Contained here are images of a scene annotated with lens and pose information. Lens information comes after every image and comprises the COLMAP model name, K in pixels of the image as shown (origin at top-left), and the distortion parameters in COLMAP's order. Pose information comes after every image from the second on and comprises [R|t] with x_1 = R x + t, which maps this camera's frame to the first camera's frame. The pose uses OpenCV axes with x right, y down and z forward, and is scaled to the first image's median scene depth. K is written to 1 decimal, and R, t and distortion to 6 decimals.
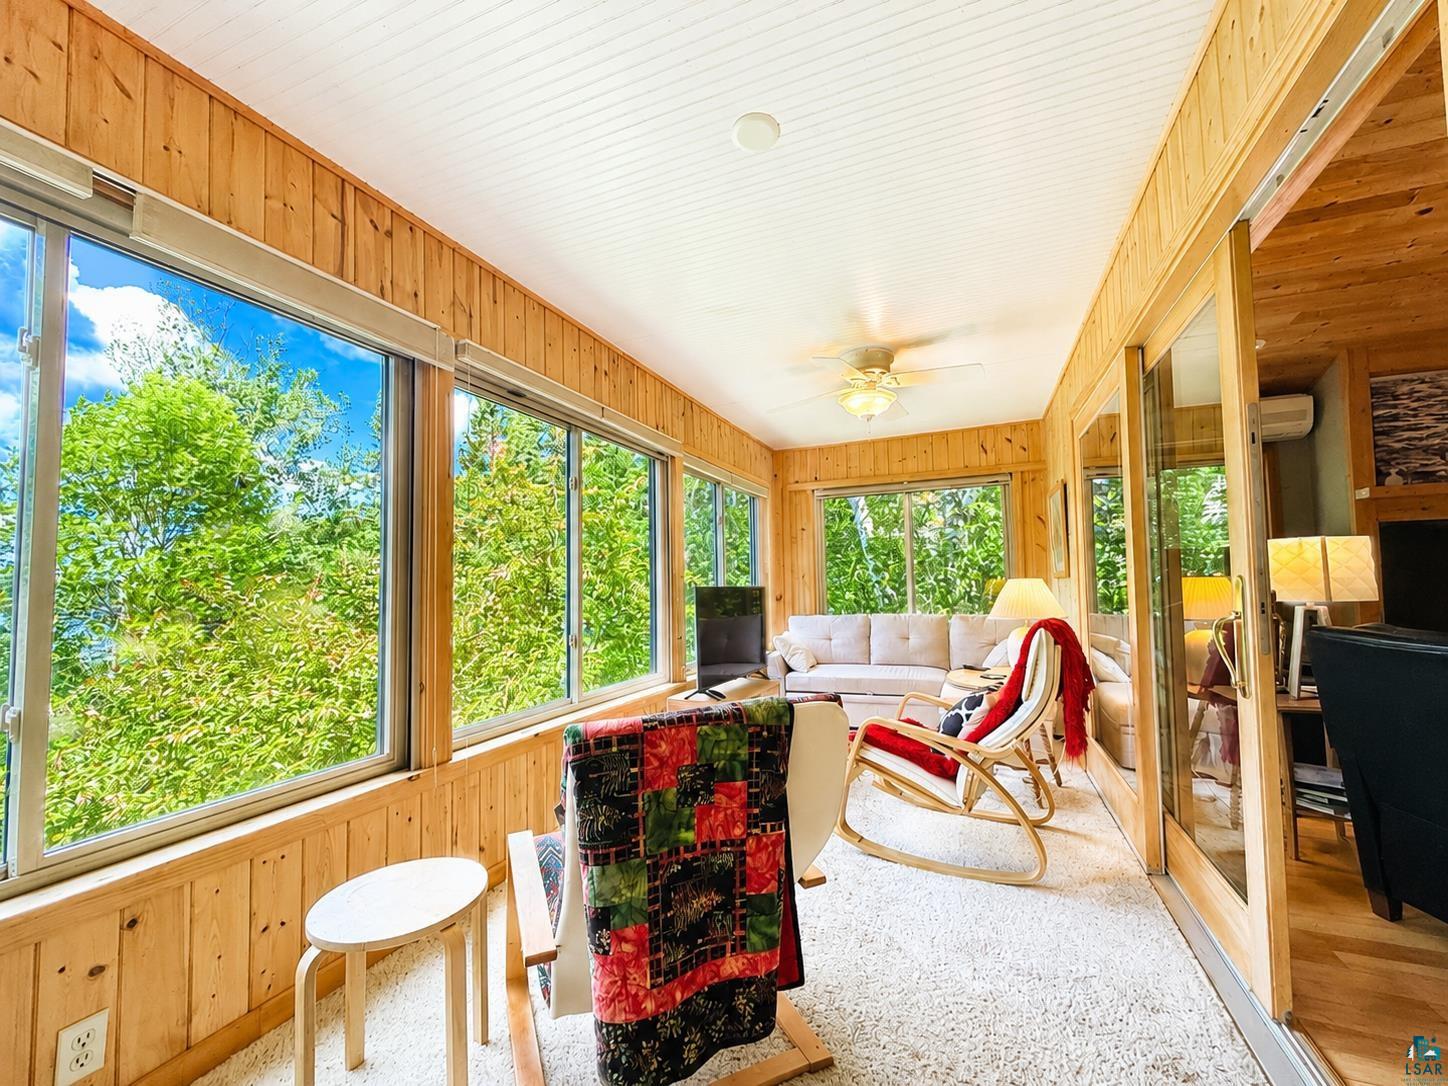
lens RADIAL K [[605.2, 0, 732.3], [0, 605.2, 549.4], [0, 0, 1]] dist [-0.002273, -0.000356]
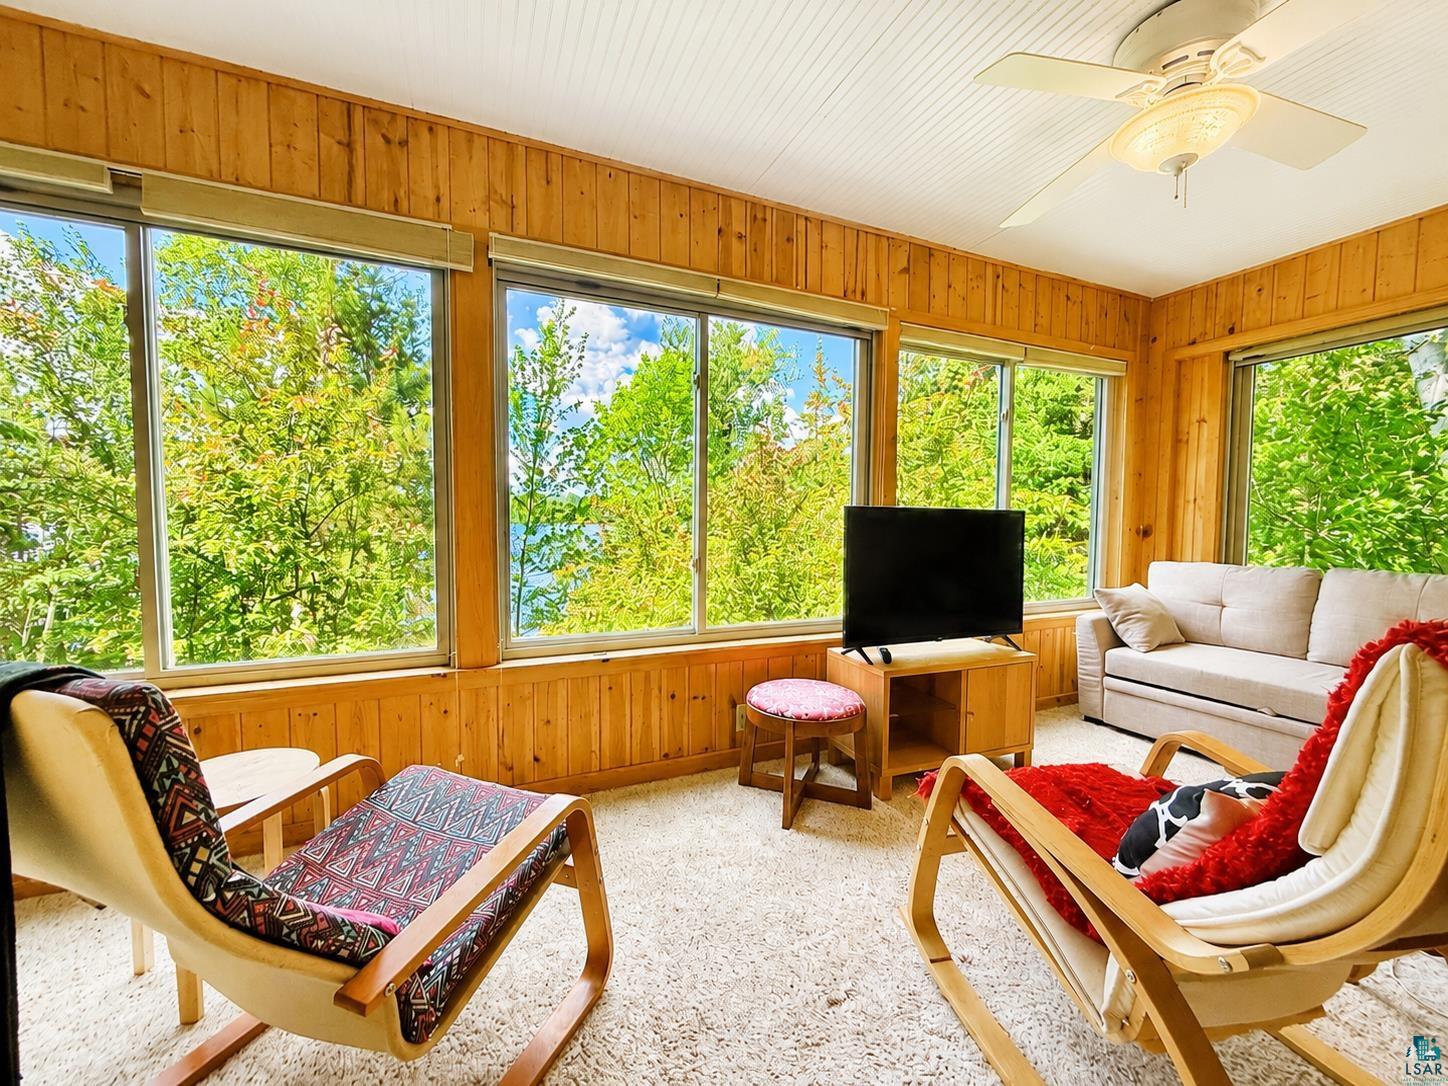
lens RADIAL K [[580.8, 0, 724.0], [0, 580.8, 543.0], [0, 0, 1]] dist [0.000472, 0.000002]
pose [[0.706371, 0.057295, -0.705519, 0.465619], [0.021092, 0.994572, 0.101887, 0.045018], [0.707527, -0.086851, 0.701329, 0.568199]]
